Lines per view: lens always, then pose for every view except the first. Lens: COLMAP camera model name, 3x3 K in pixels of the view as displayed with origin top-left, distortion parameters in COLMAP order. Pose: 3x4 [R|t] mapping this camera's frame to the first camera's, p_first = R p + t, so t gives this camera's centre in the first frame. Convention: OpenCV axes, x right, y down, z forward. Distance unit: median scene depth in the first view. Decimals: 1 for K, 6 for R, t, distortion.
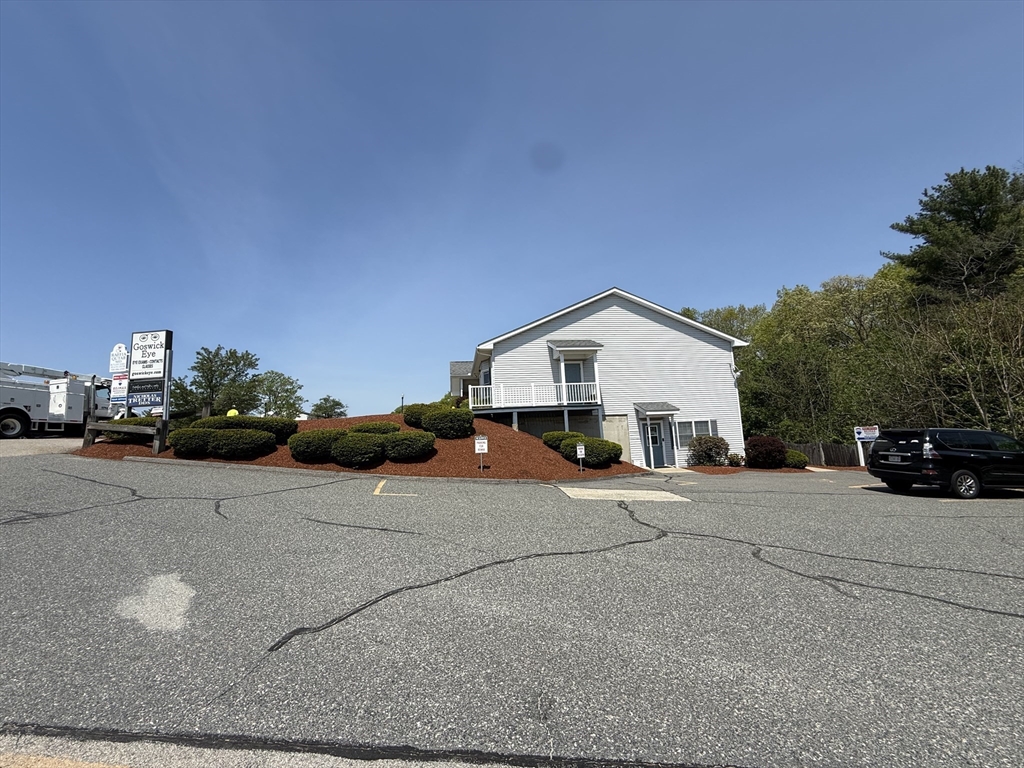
lens RADIAL K [[411.0, 0, 512.0], [0, 411.0, 384.0], [0, 0, 1]] dist [0.001806, 0.000027]
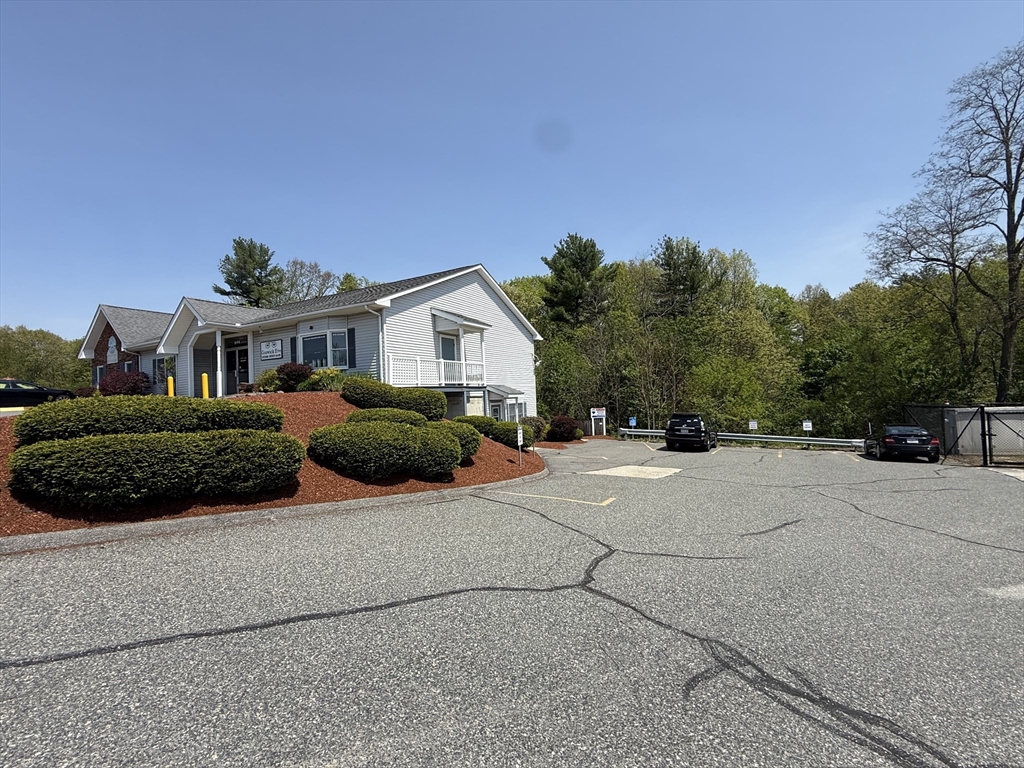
lens RADIAL K [[446.9, 0, 512.0], [0, 446.9, 384.0], [0, 0, 1]] dist [-0.001726, -0.000228]
pose [[0.585155, 0.040836, 0.809893, -0.598483], [-0.098776, 0.994884, 0.021204, 0.015762], [-0.804883, -0.092406, 0.586195, 0.337284]]
